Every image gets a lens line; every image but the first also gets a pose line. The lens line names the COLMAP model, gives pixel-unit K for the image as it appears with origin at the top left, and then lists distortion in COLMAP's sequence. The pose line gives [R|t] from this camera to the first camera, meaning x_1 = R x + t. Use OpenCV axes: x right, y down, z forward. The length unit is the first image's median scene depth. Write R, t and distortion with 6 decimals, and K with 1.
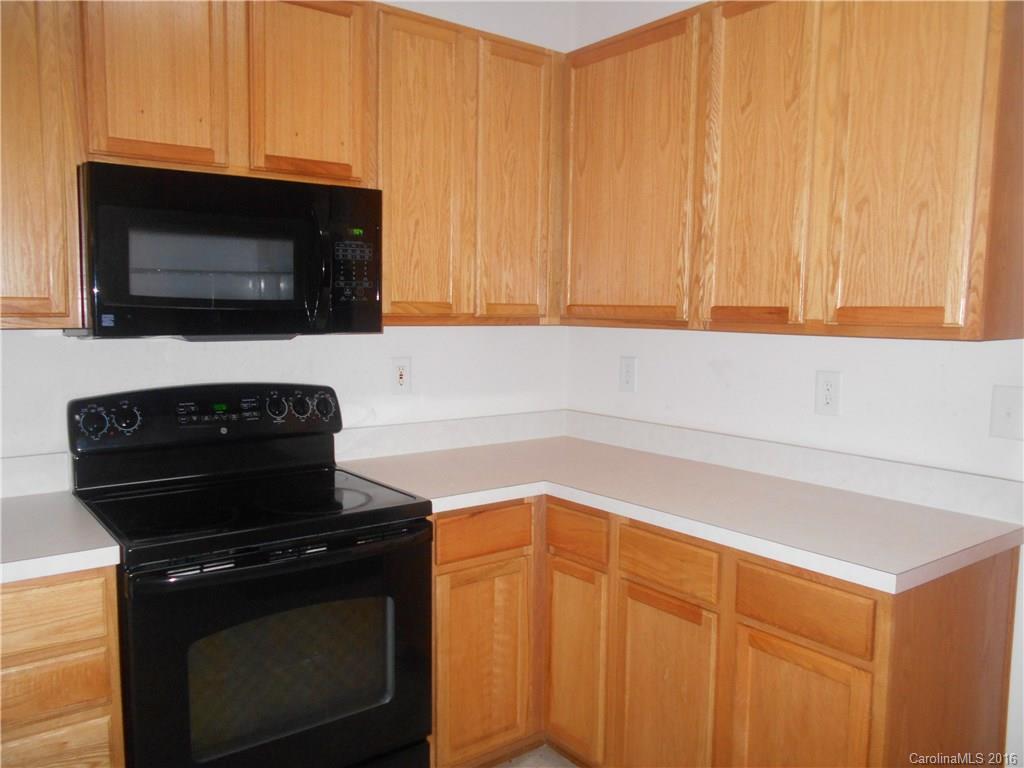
lens RADIAL K [[800.1, 0, 512.0], [0, 800.1, 384.0], [0, 0, 1]] dist [-0.007869, 0.002085]
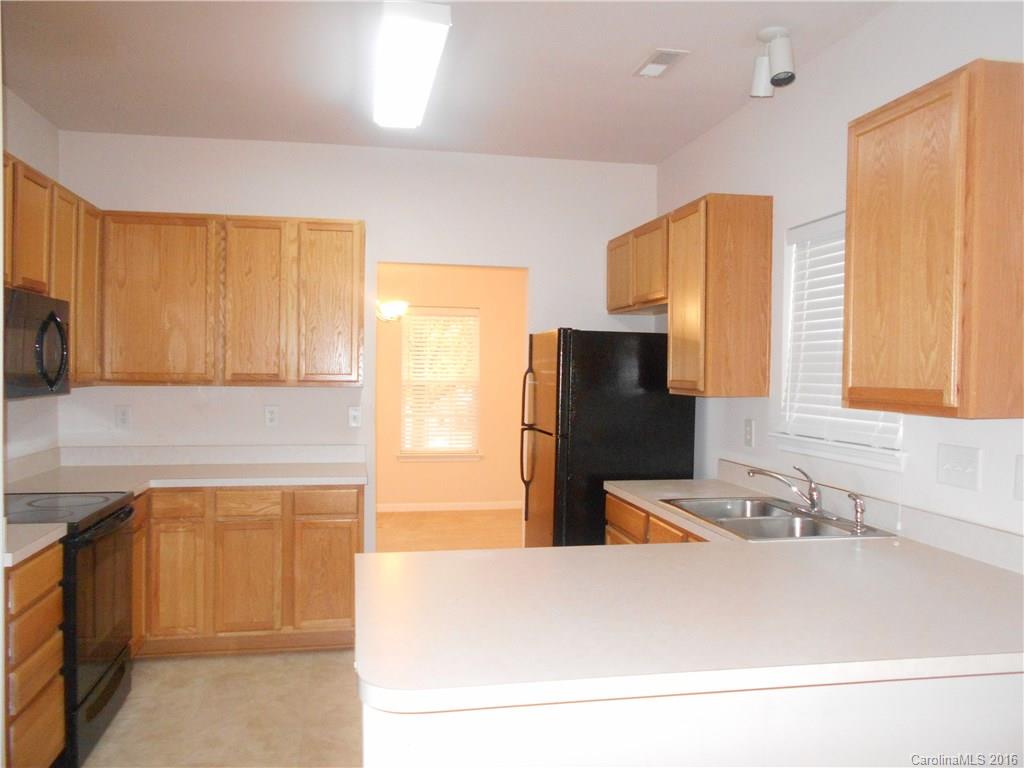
lens RADIAL K [[800.1, 0, 512.0], [0, 800.1, 384.0], [0, 0, 1]] dist [-0.007869, 0.002085]
pose [[0.442192, -0.024887, 0.896575, -1.226111], [0.080396, 0.996691, -0.011985, 0.005505], [-0.893310, 0.077381, 0.442730, -0.460652]]
